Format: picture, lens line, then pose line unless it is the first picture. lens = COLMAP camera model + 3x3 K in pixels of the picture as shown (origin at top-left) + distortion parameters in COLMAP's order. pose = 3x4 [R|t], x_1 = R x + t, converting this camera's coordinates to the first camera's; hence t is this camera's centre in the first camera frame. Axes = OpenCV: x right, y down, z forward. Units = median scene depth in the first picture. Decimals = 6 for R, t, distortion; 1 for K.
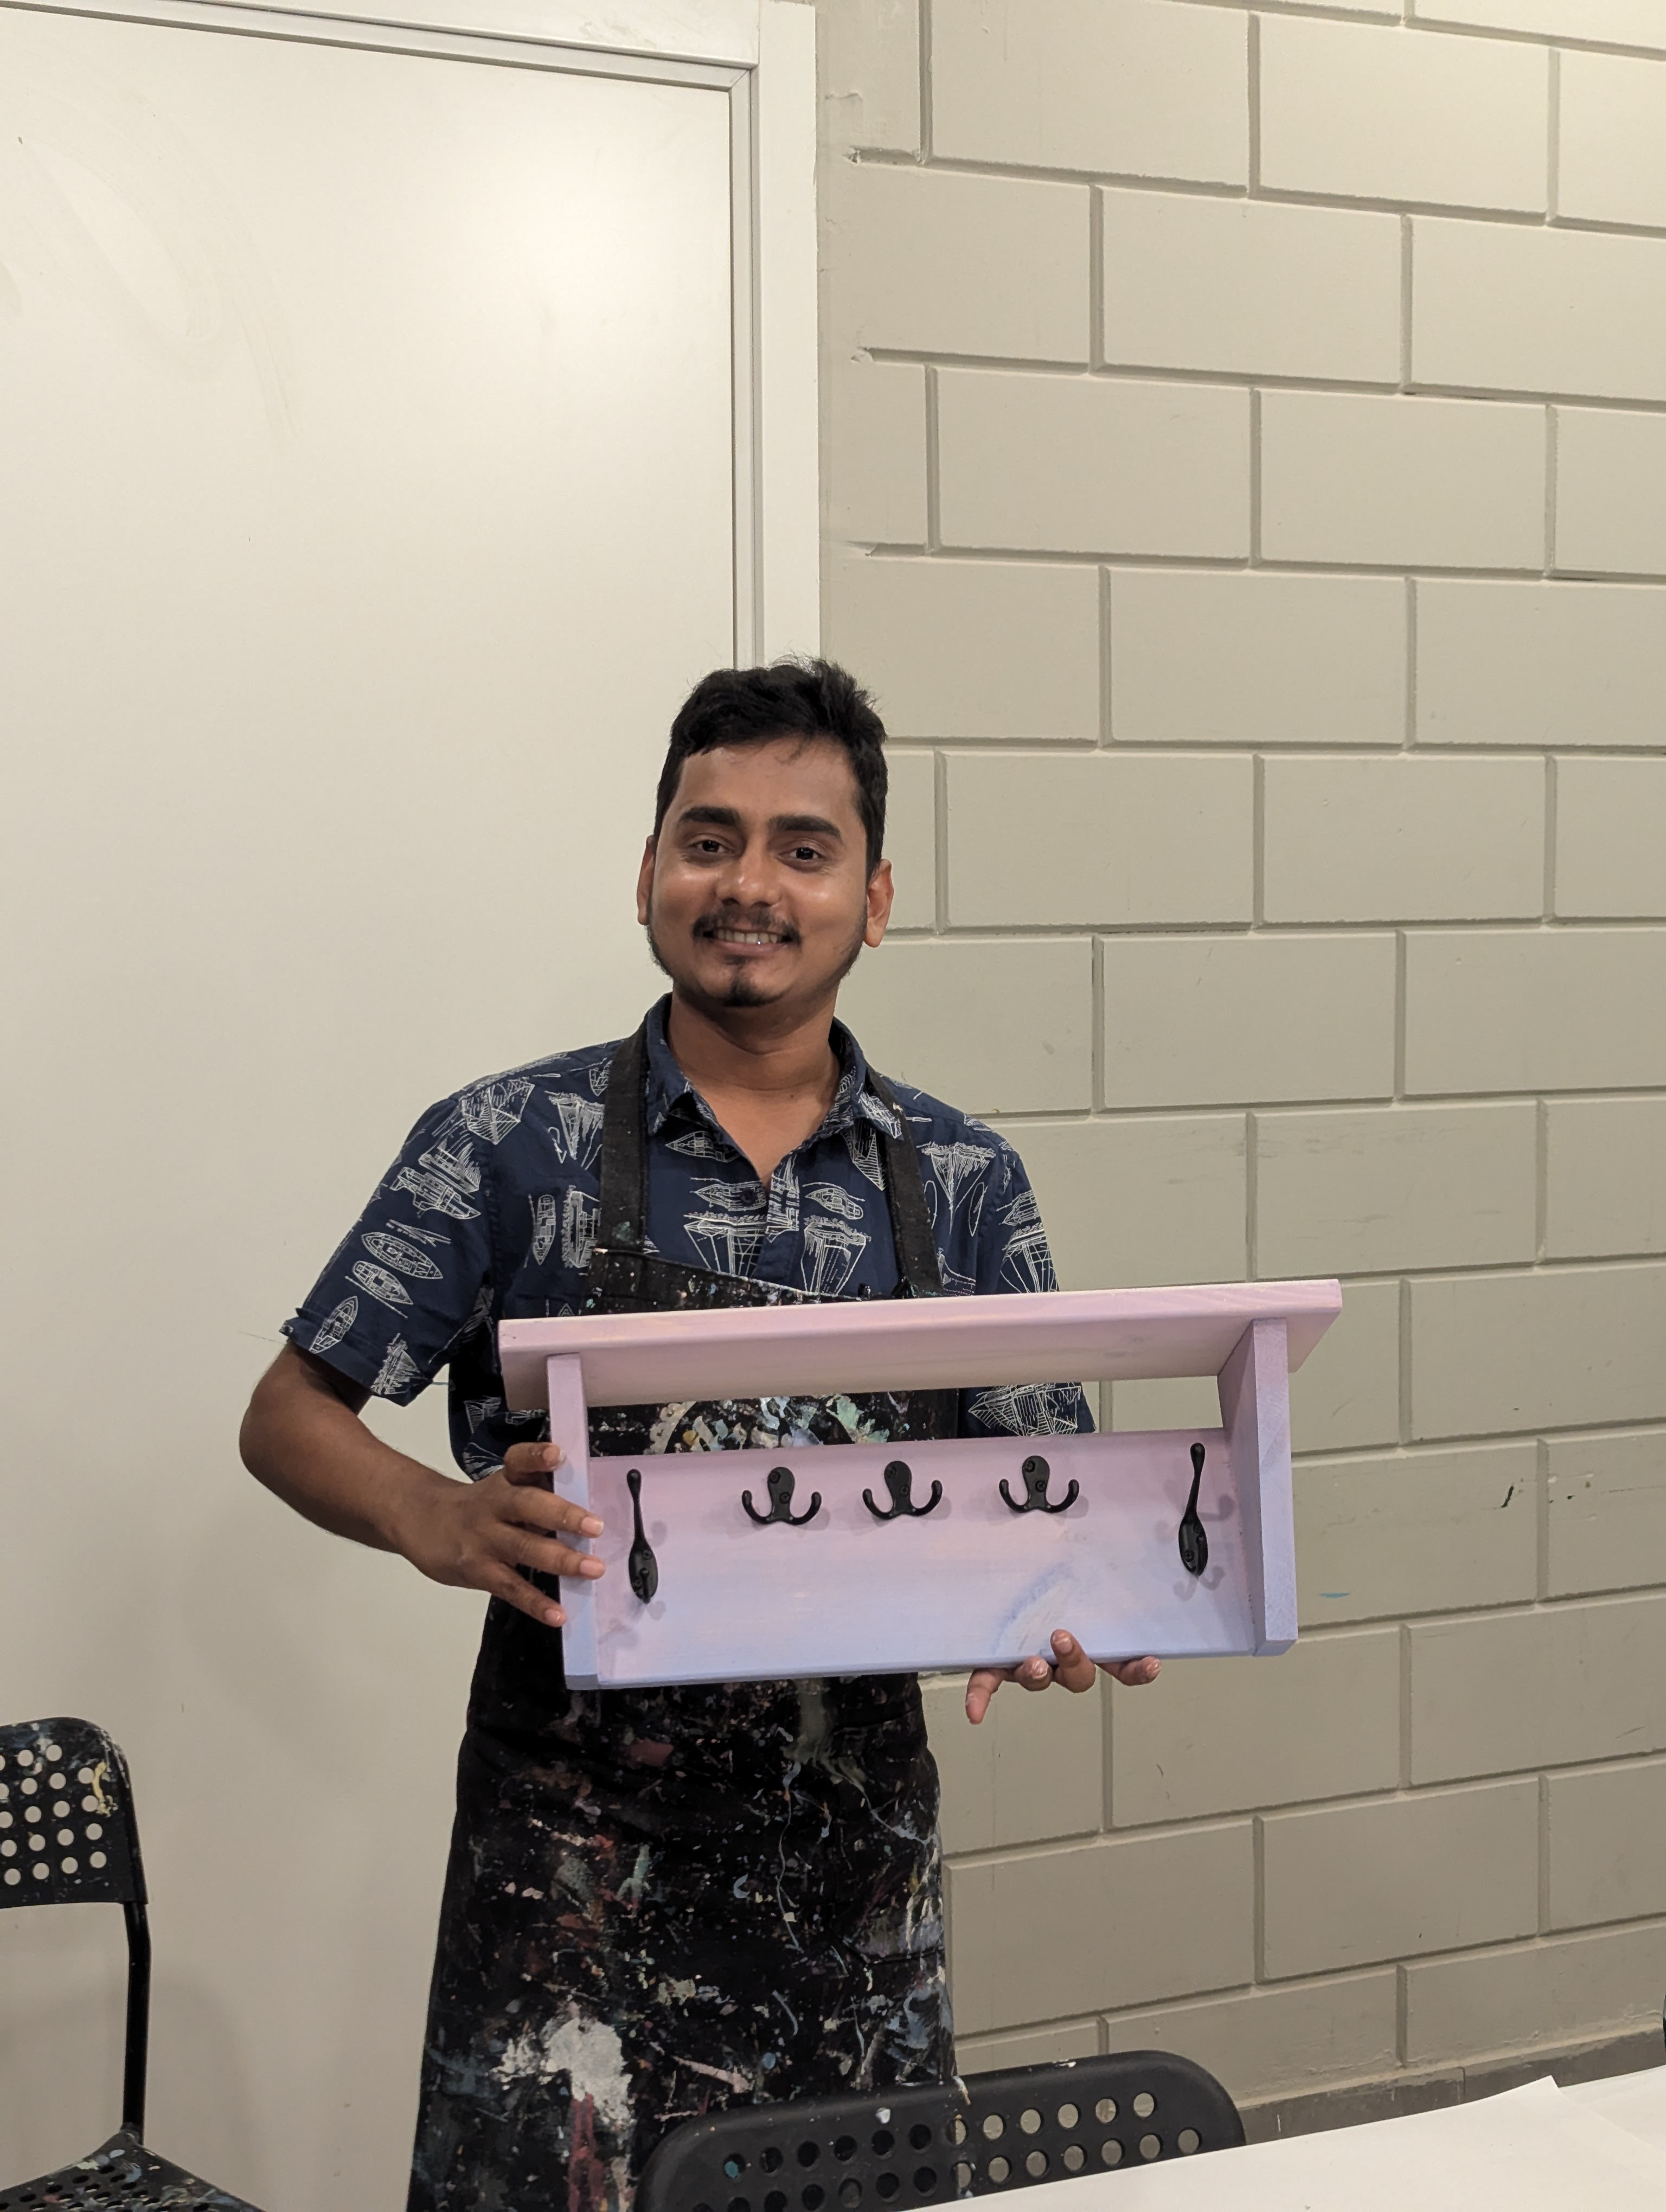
lens RADIAL K [[3072.1, 0, 833.0], [0, 3072.1, 1106.0], [0, 0, 1]] dist [0.161780, -0.556152]
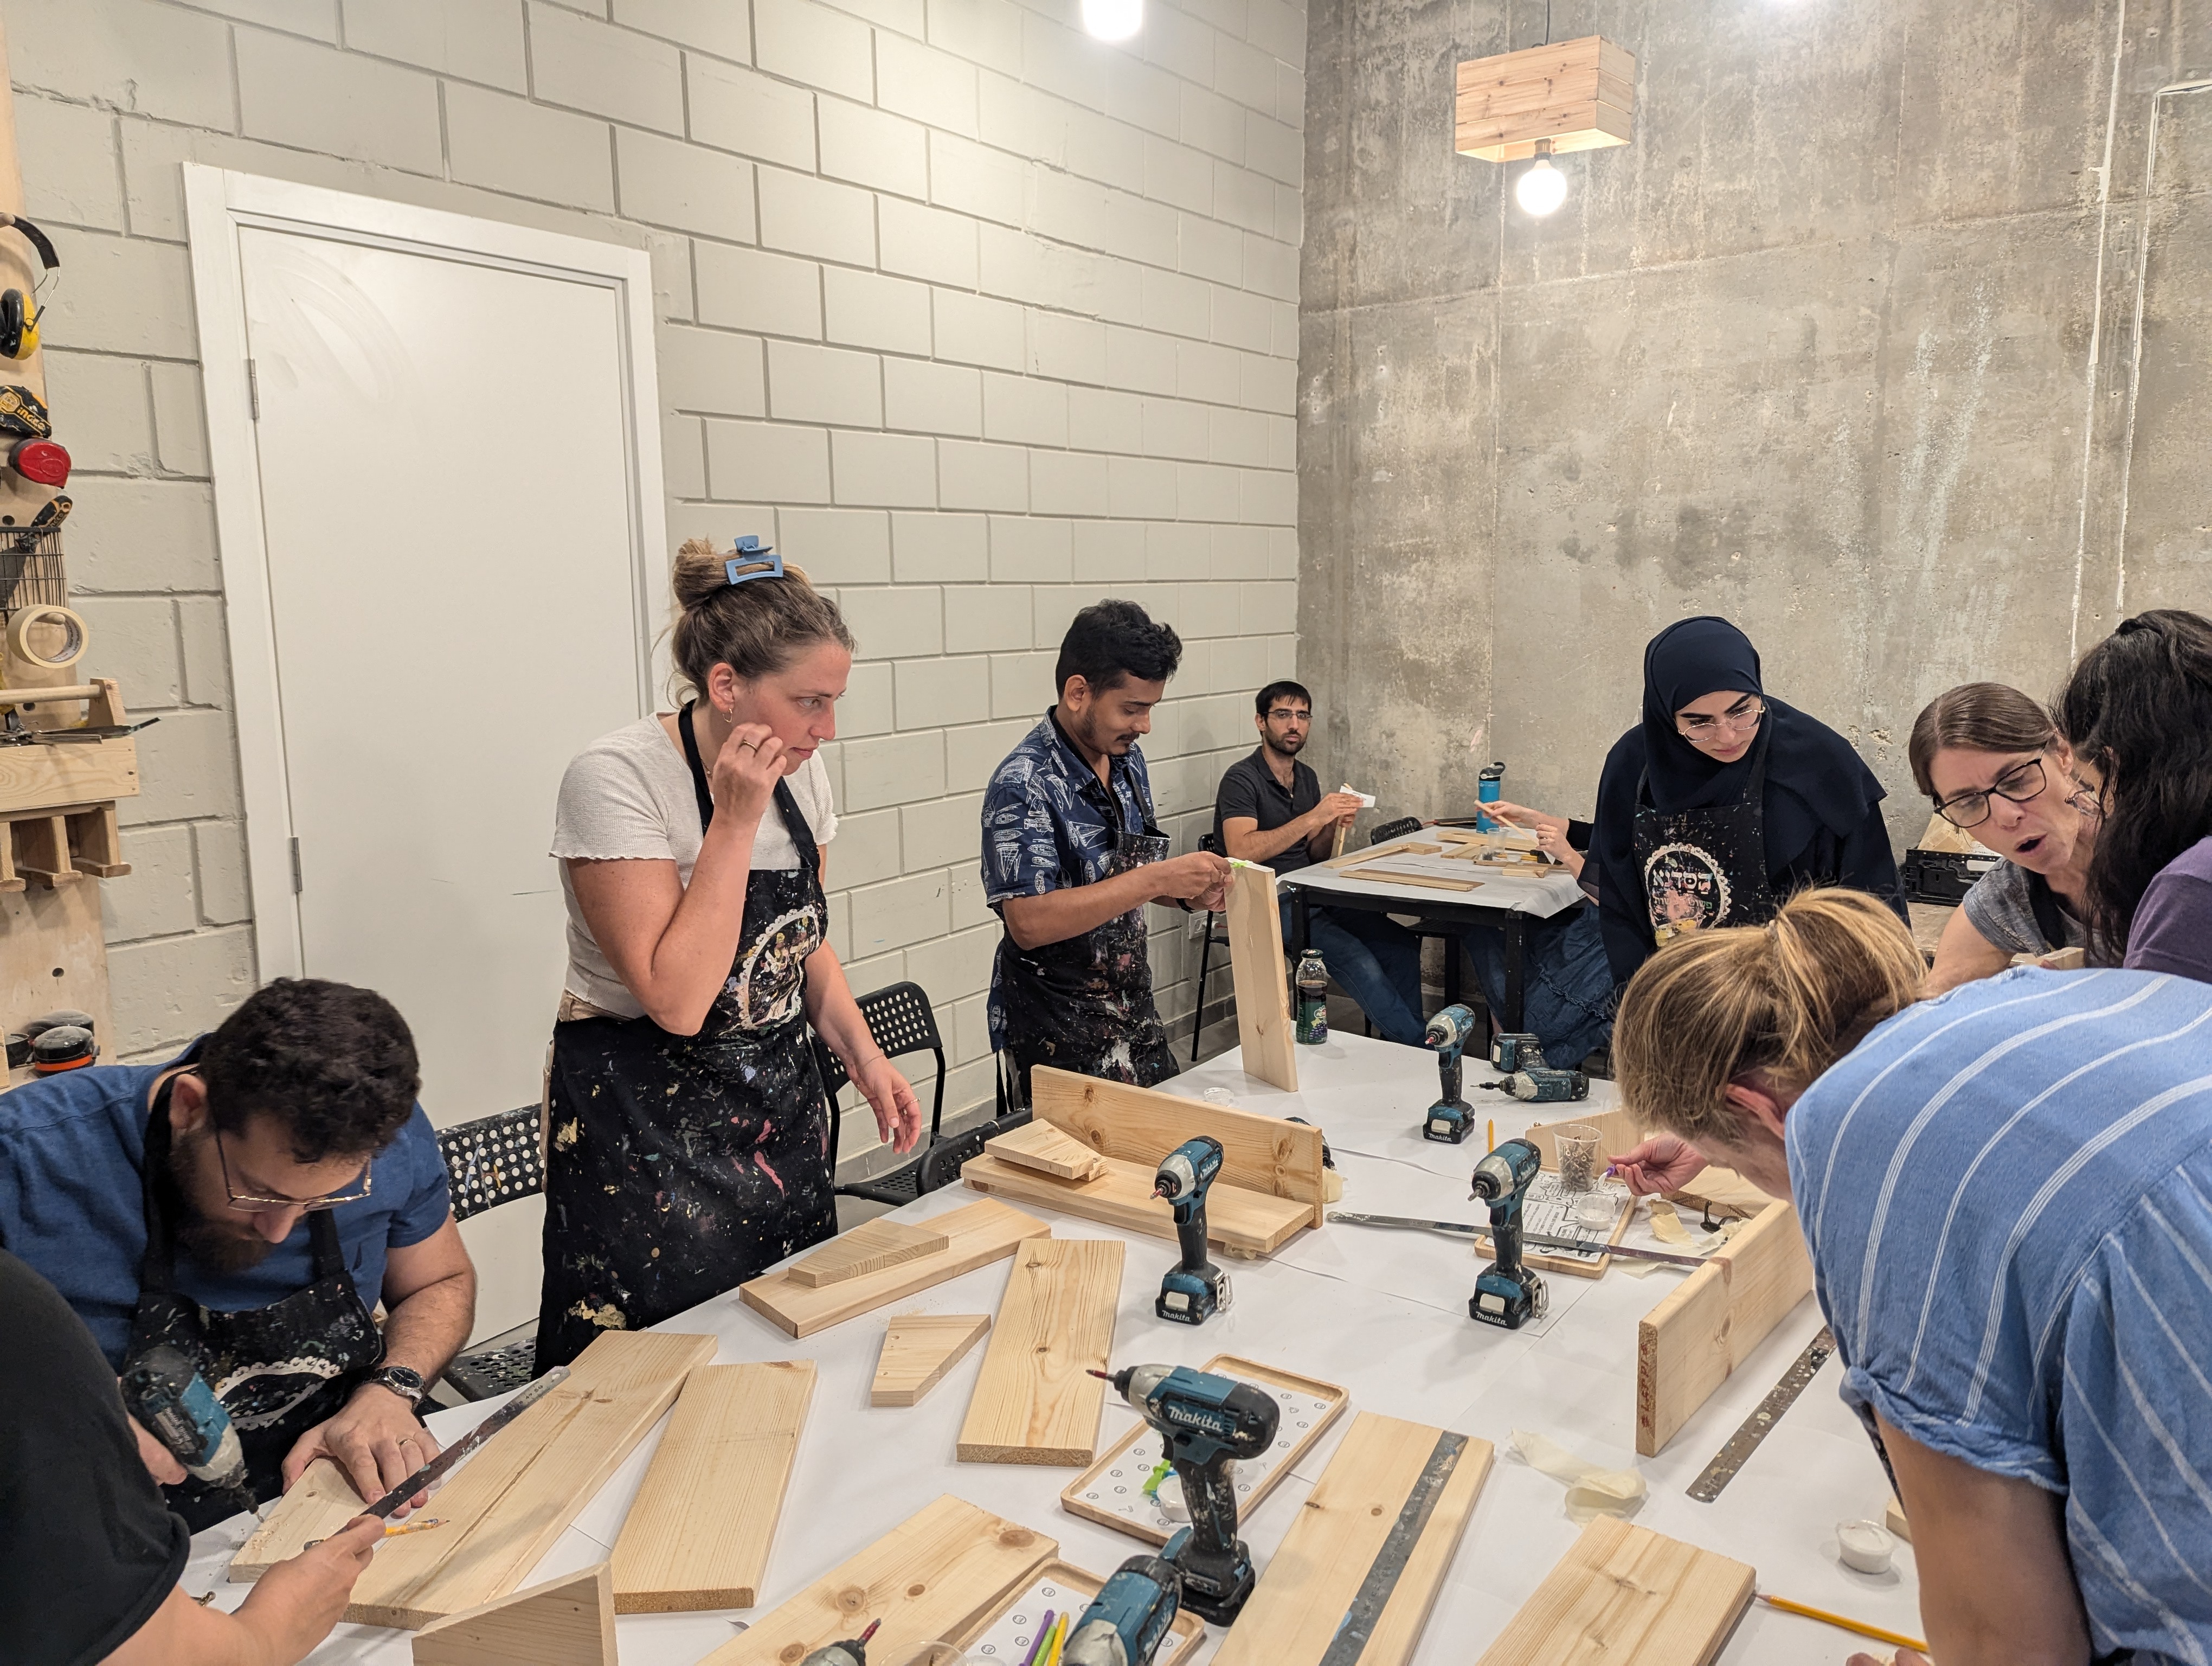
lens RADIAL K [[1547.4, 0, 1071.7], [0, 1547.4, 794.5], [0, 0, 1]] dist [0.068830, -0.070372]
pose [[0.883867, -0.070961, 0.462324, -0.258076], [0.038811, 0.996143, 0.078697, -0.043877], [-0.466125, -0.051615, 0.883212, -0.124099]]
